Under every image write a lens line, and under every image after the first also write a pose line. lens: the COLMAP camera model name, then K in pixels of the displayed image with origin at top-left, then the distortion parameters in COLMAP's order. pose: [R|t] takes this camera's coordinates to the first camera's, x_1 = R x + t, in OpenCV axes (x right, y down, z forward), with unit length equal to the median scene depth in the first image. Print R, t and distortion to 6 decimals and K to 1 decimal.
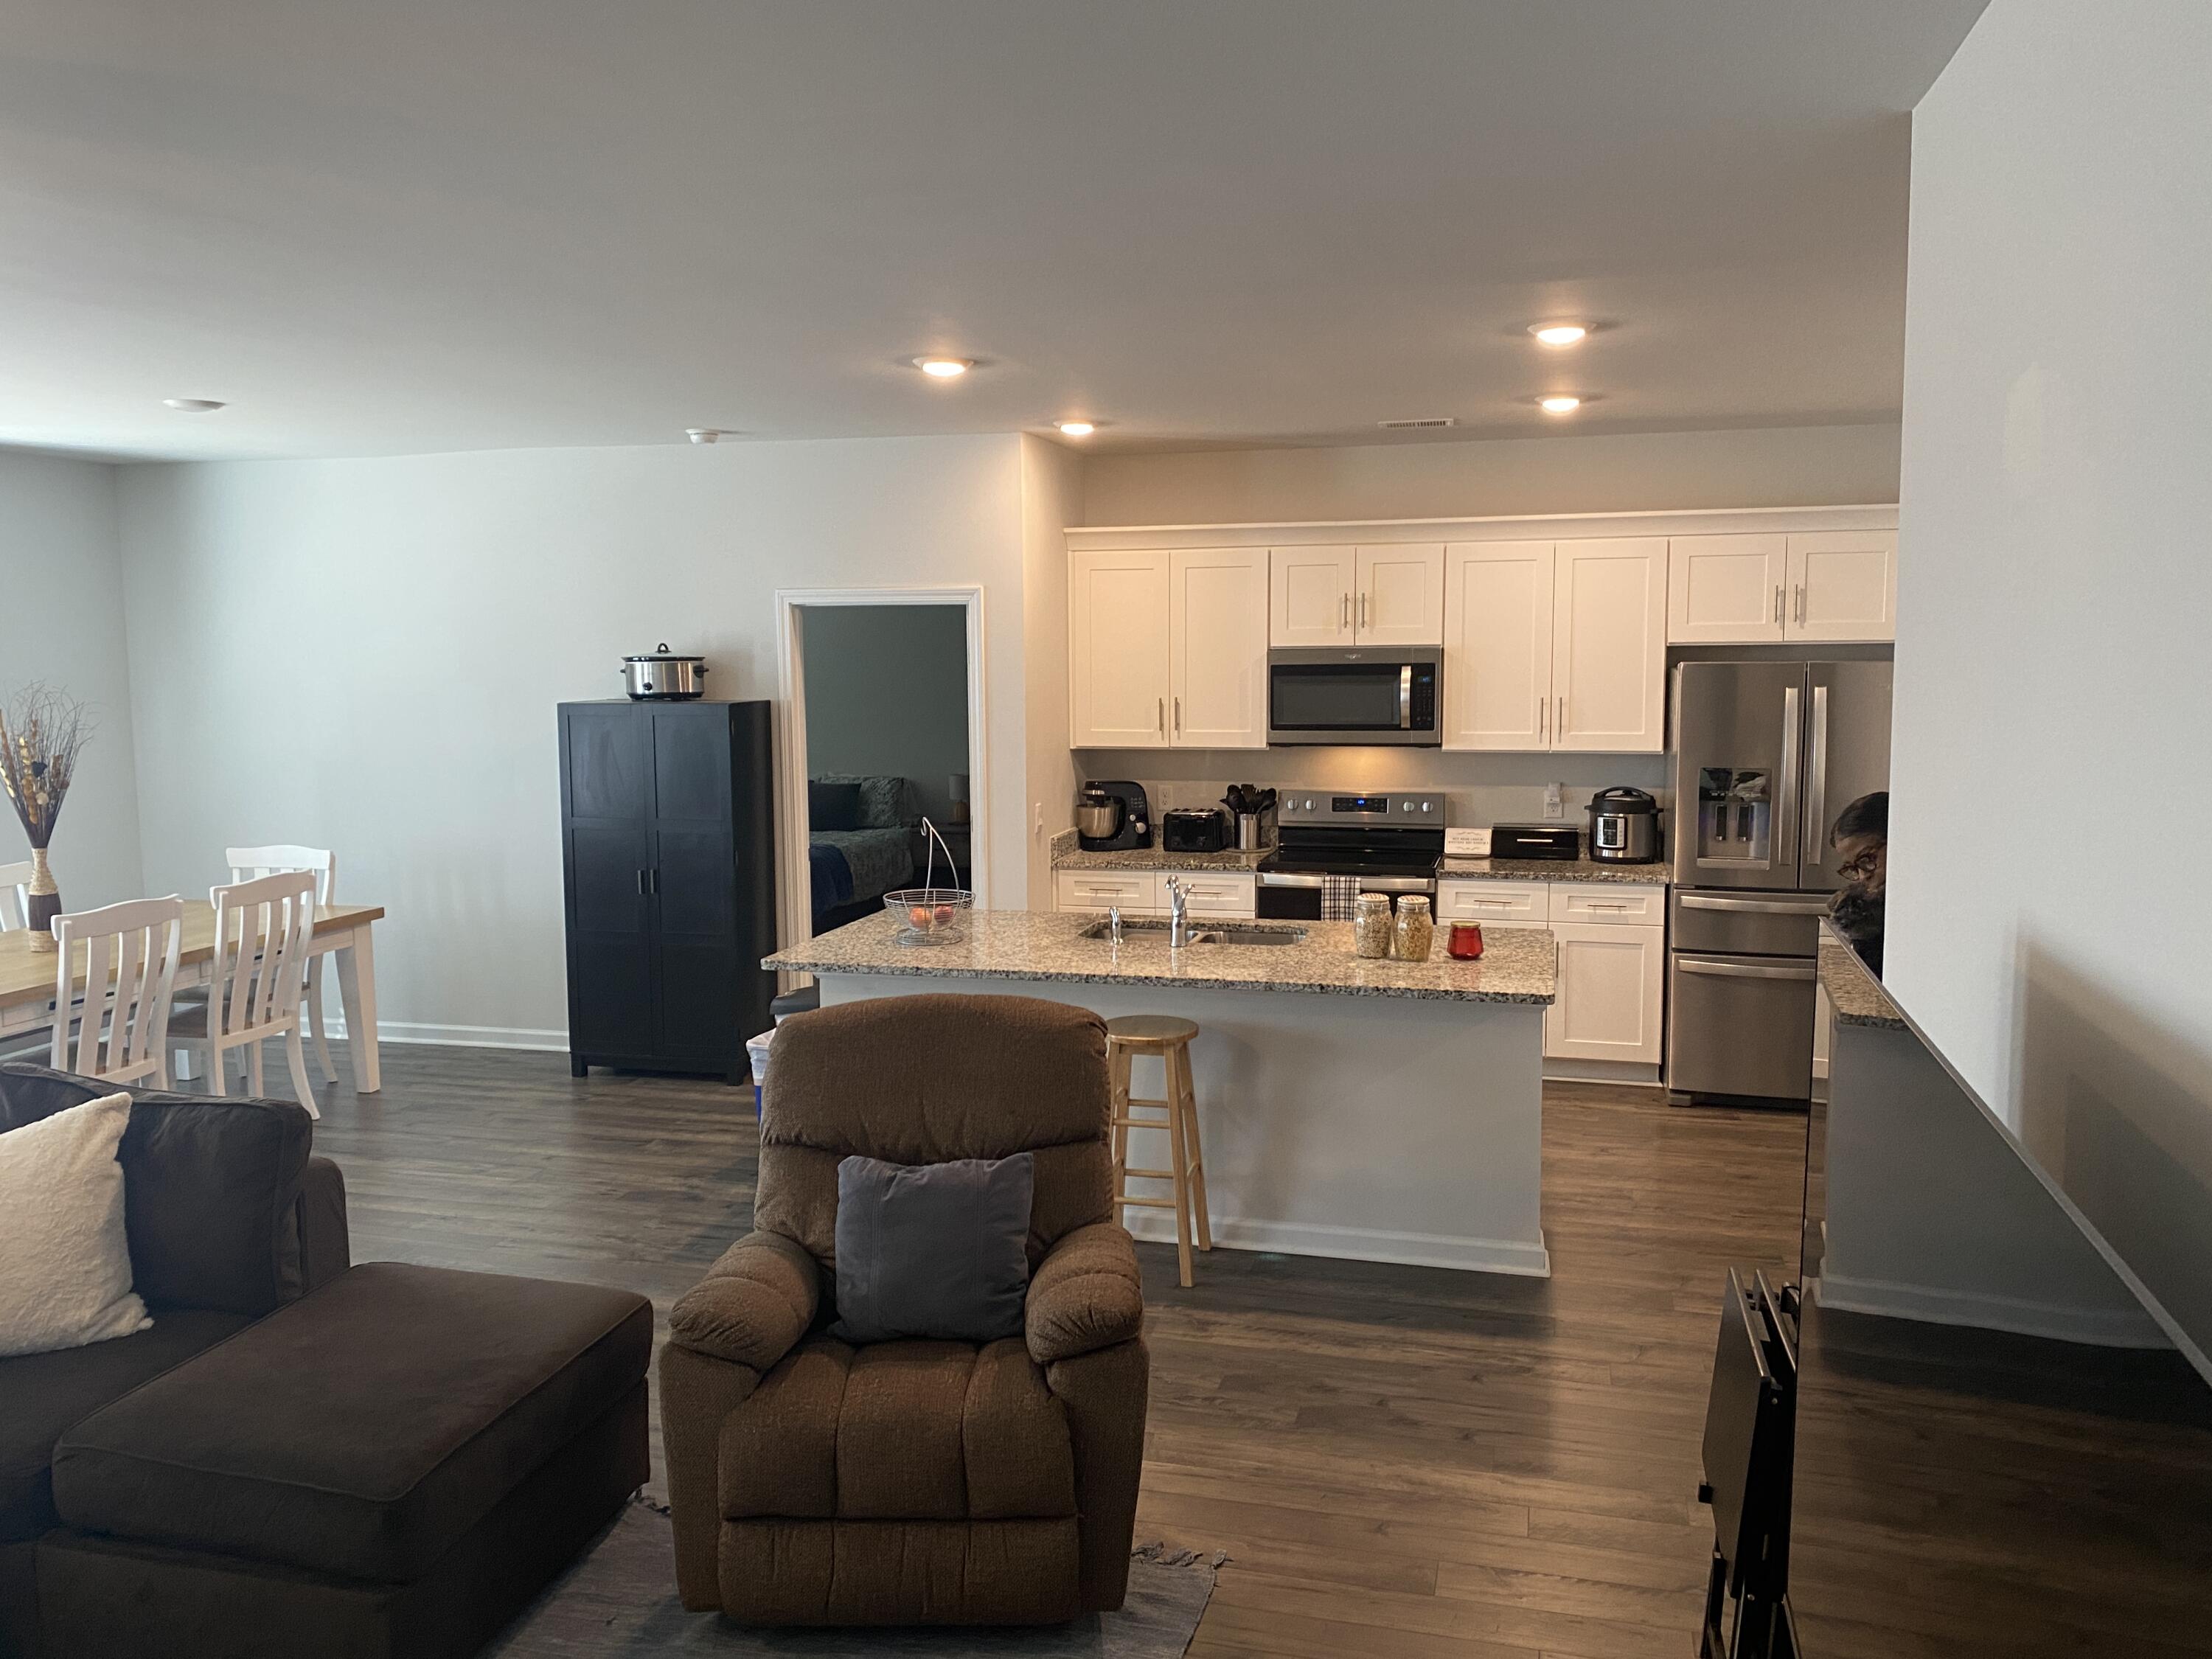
lens RADIAL K [[1657.5, 0, 1102.8], [0, 1657.5, 824.7], [0, 0, 1]] dist [0.094674, -0.116940]
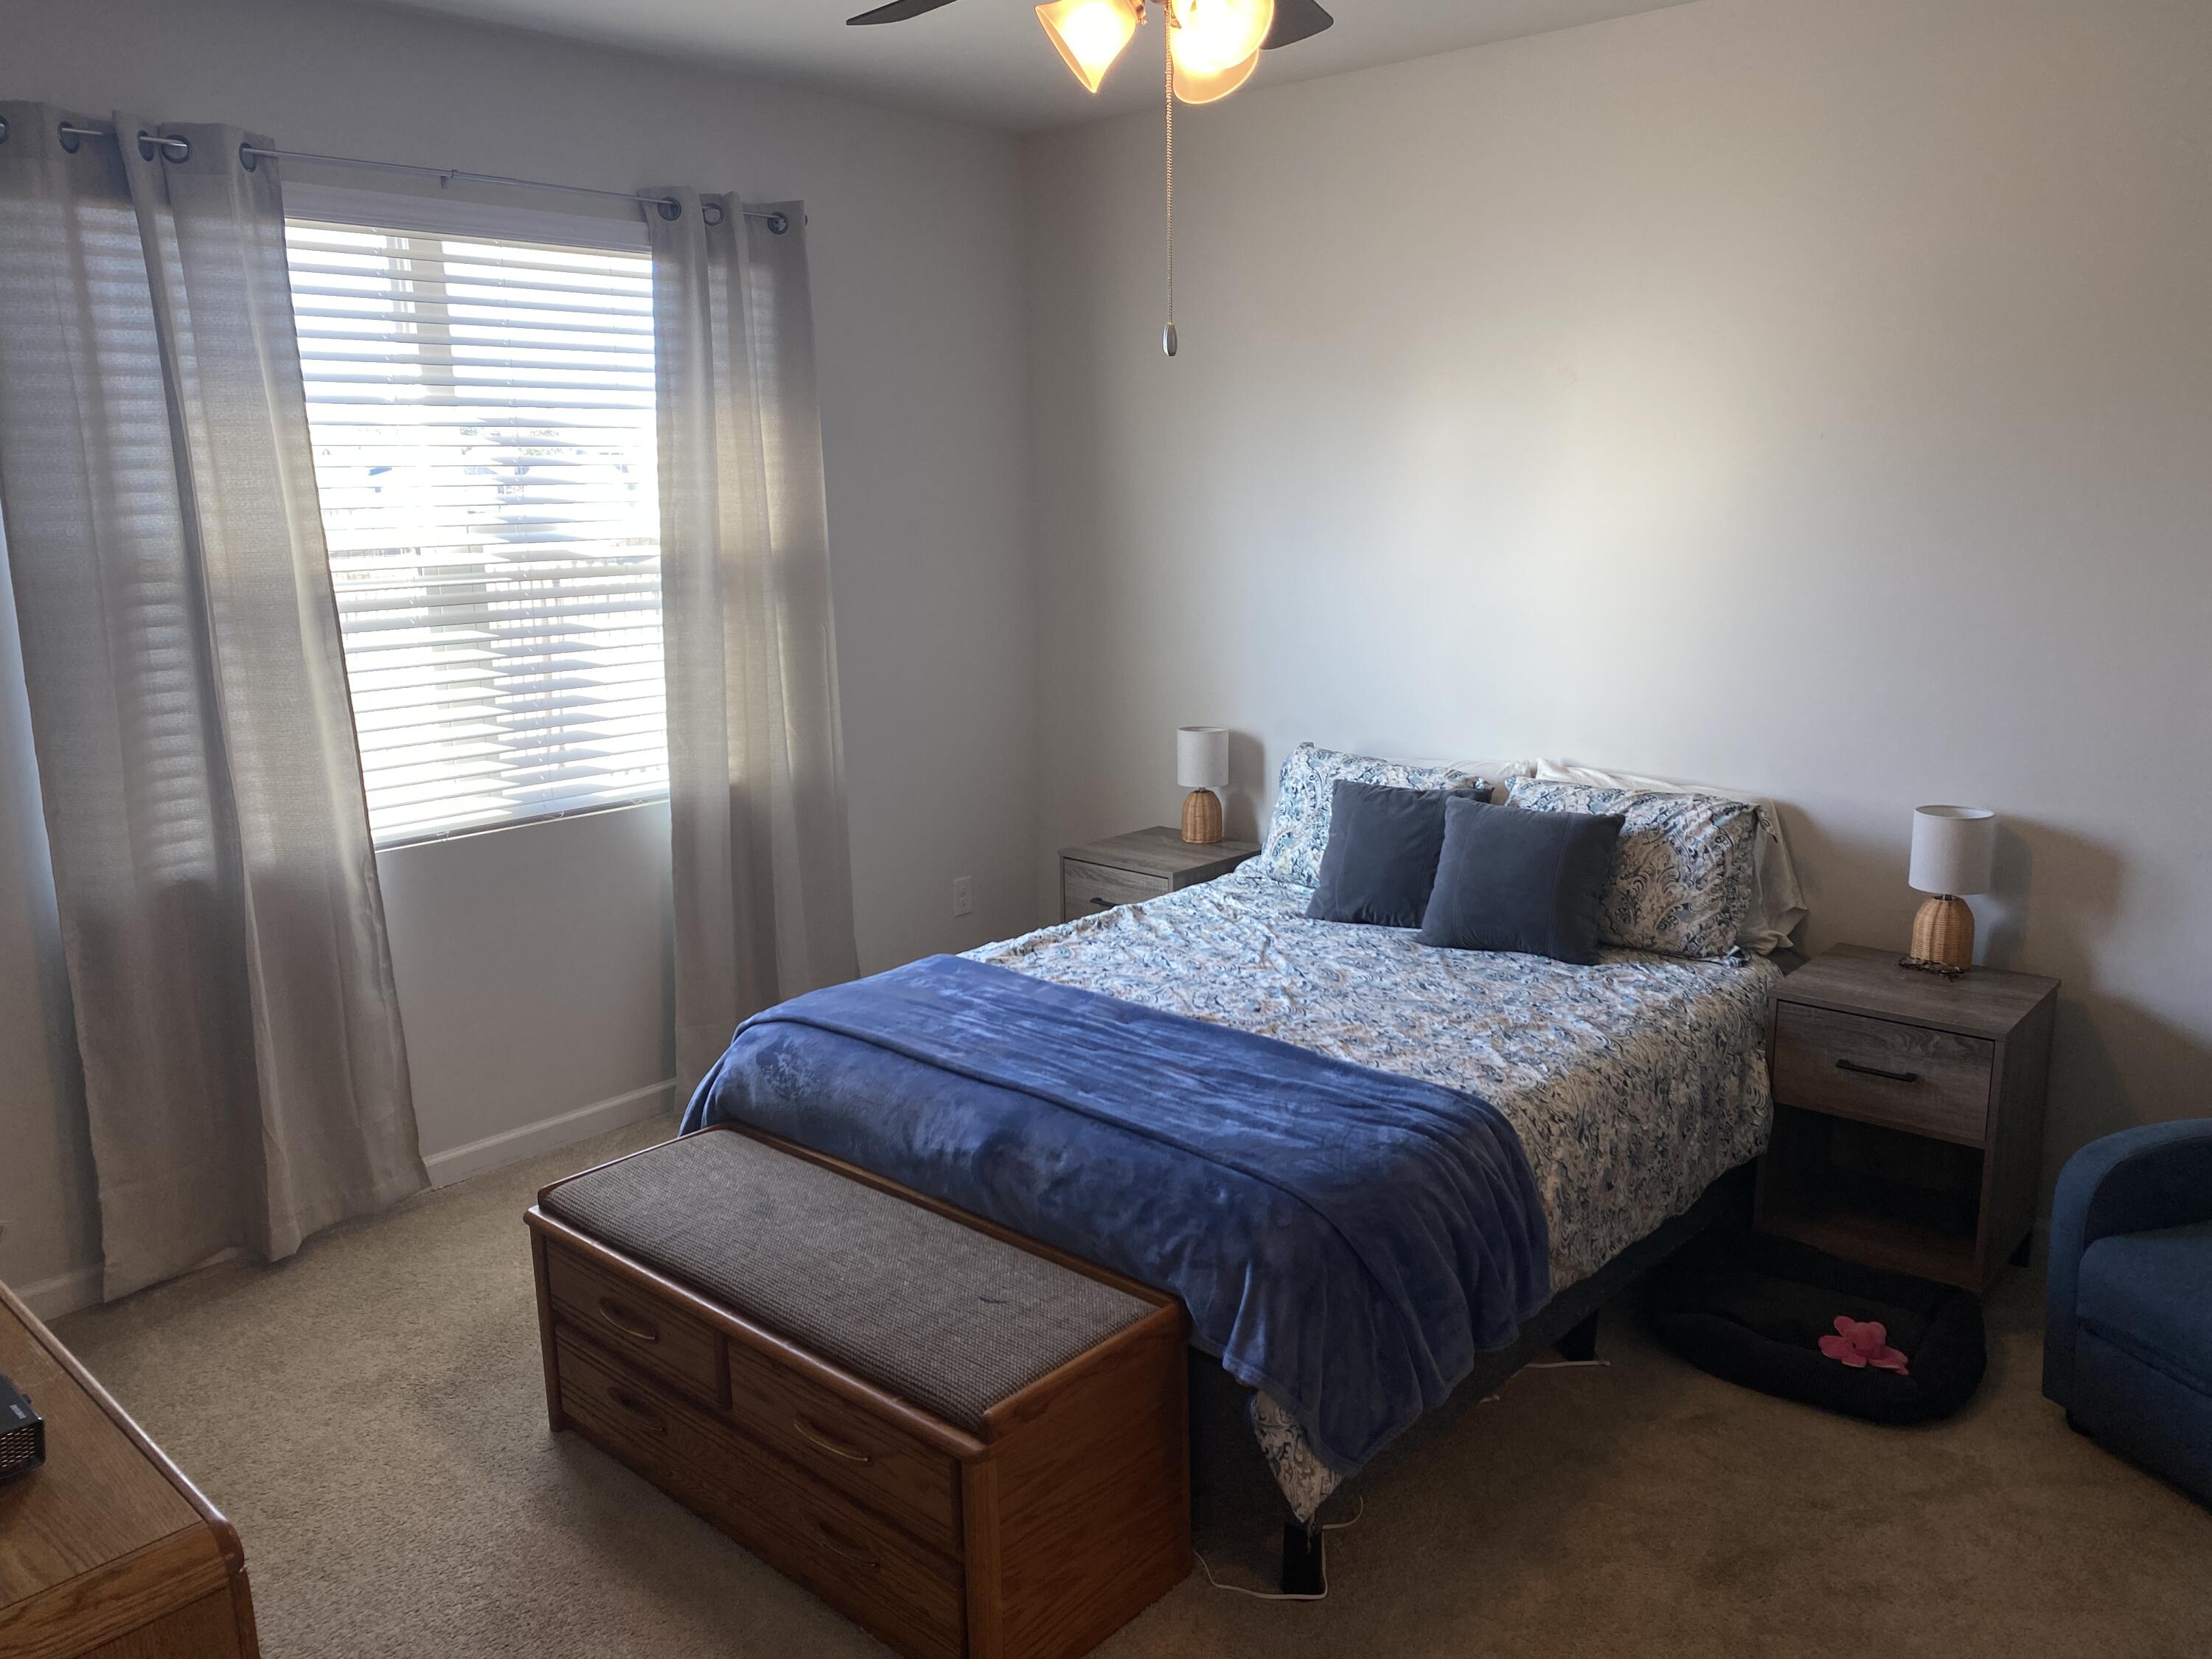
lens RADIAL K [[1657.5, 0, 1102.8], [0, 1657.5, 824.7], [0, 0, 1]] dist [0.094674, -0.116940]
pose [[0.888653, 0.076456, -0.452161, -0.140337], [-0.030073, 0.993597, 0.108904, -0.093497], [0.457593, -0.083180, 0.885263, 1.065576]]
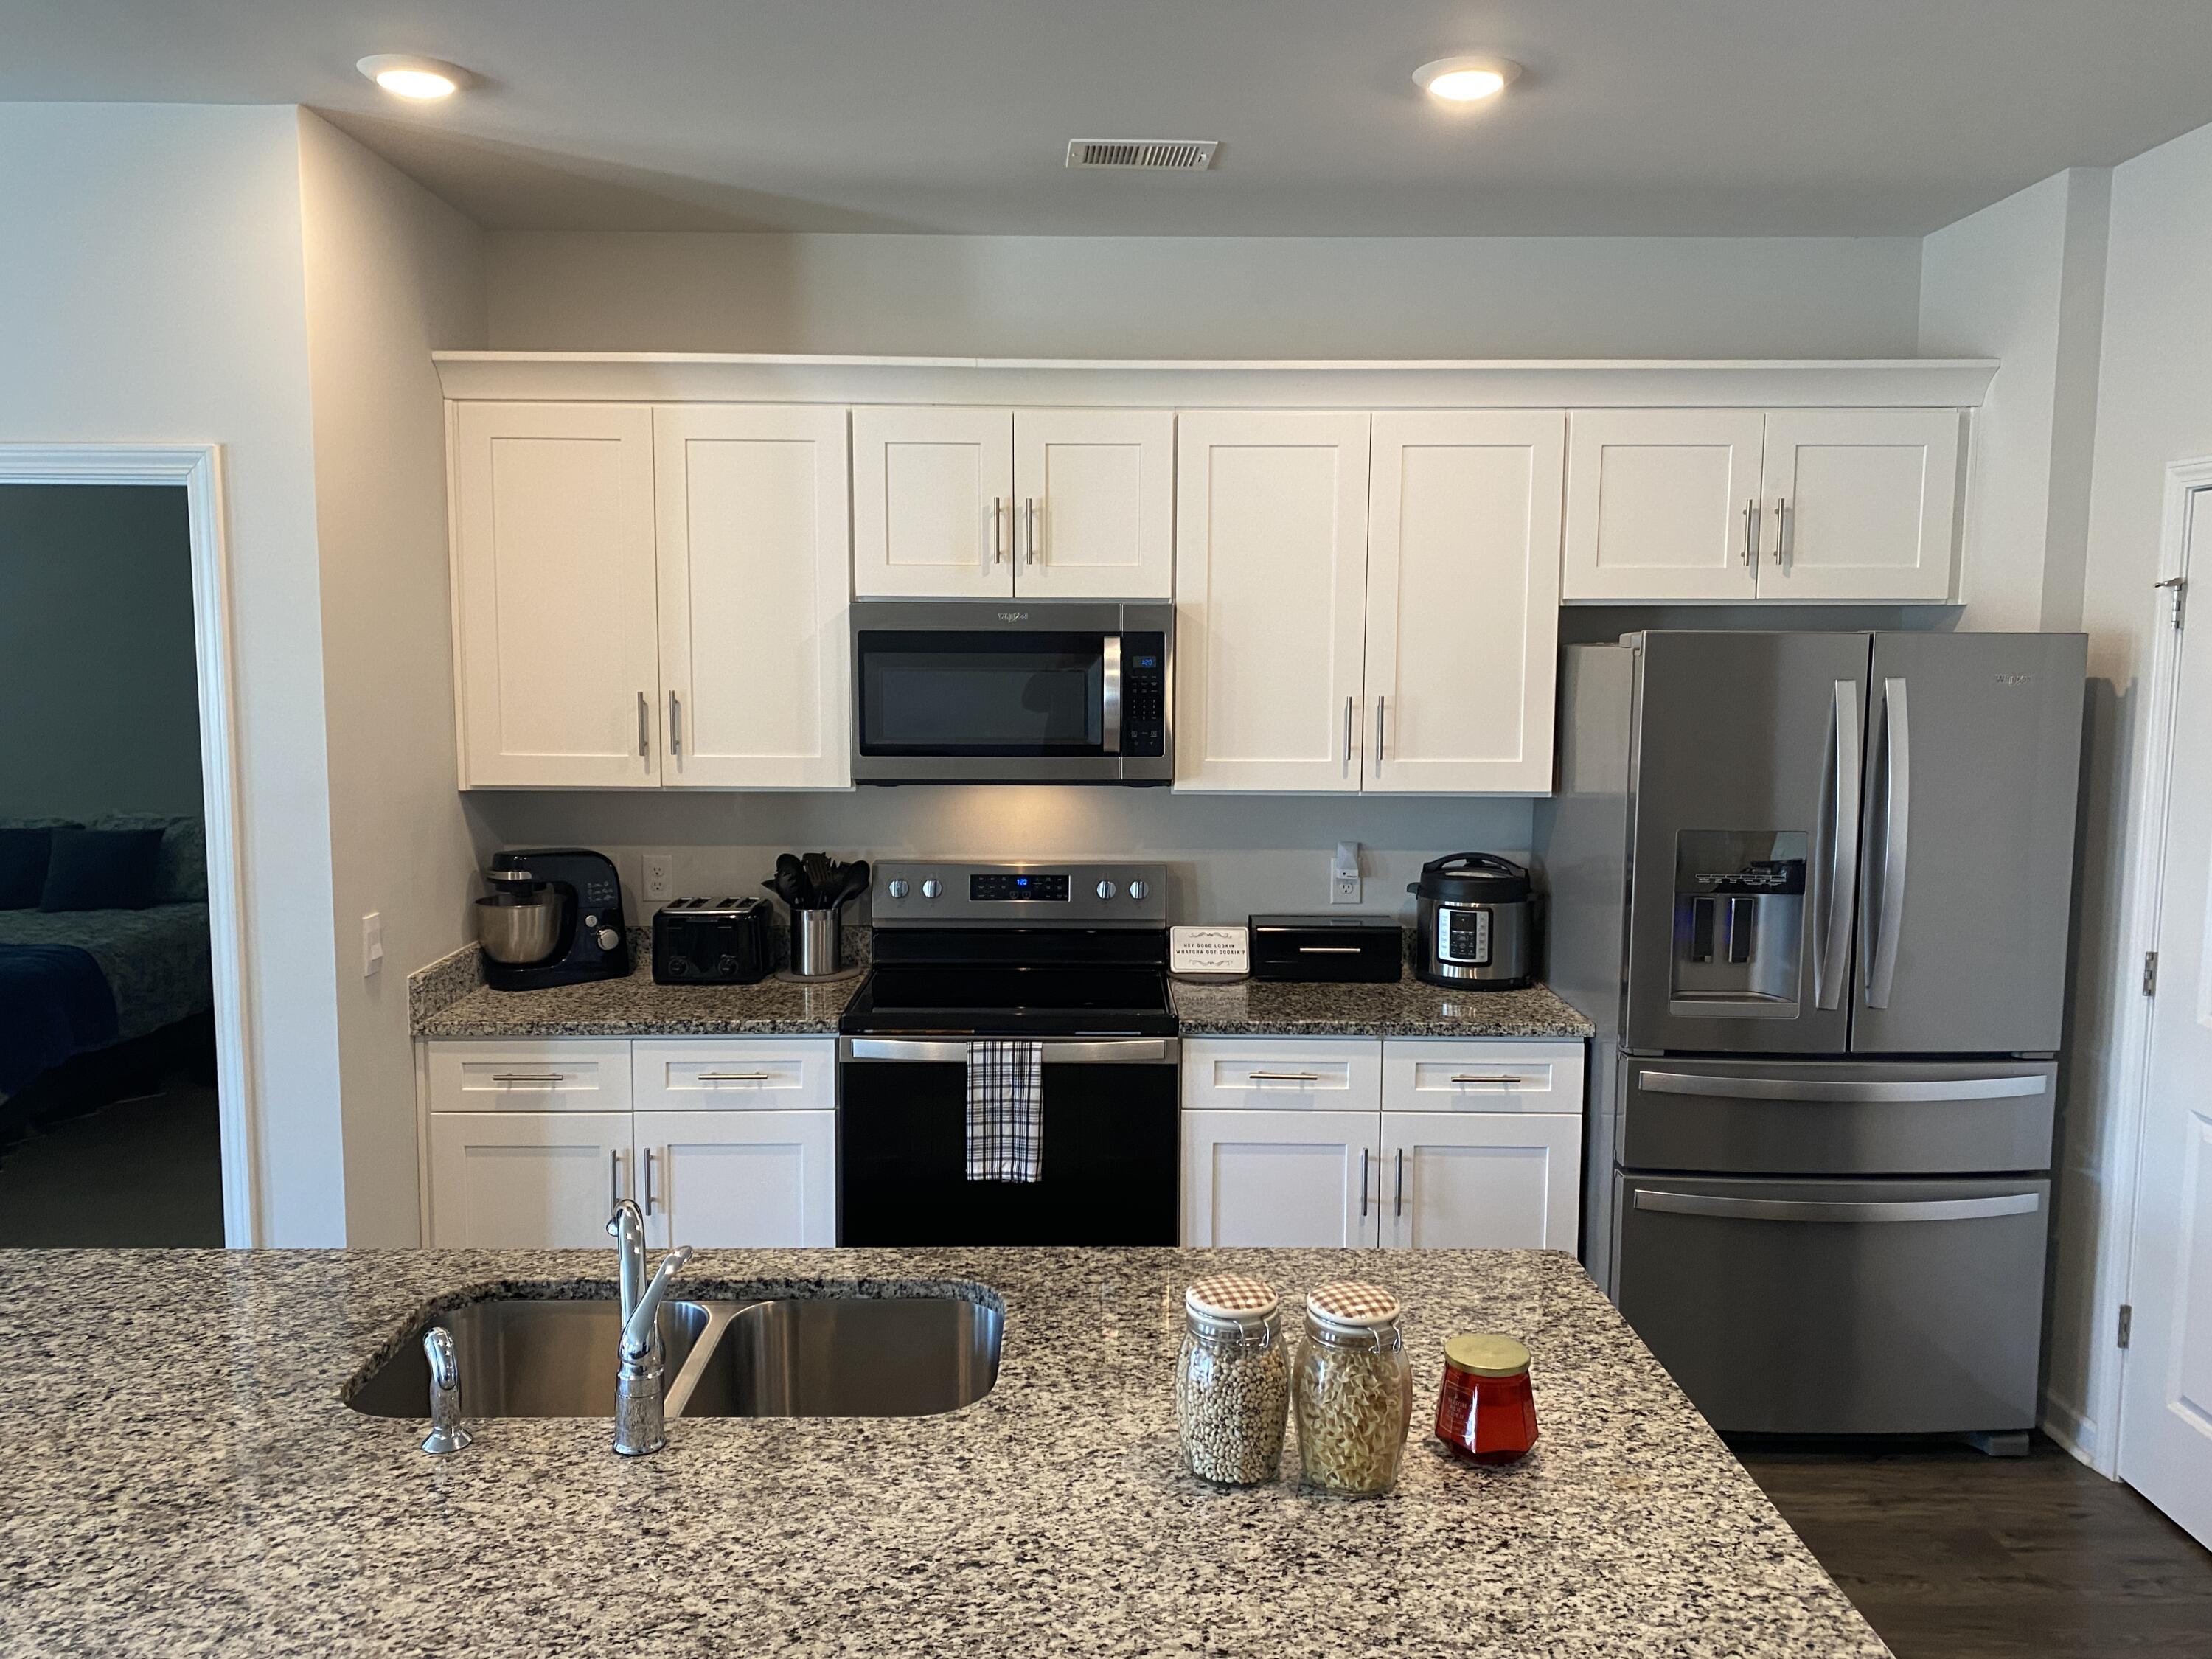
lens RADIAL K [[1657.5, 0, 1102.8], [0, 1657.5, 824.7], [0, 0, 1]] dist [0.094674, -0.116940]
pose [[0.963429, -0.016592, 0.267449, 0.036703], [0.016296, 0.999862, 0.003329, -0.037669], [-0.267468, 0.001151, 0.963566, 0.501022]]
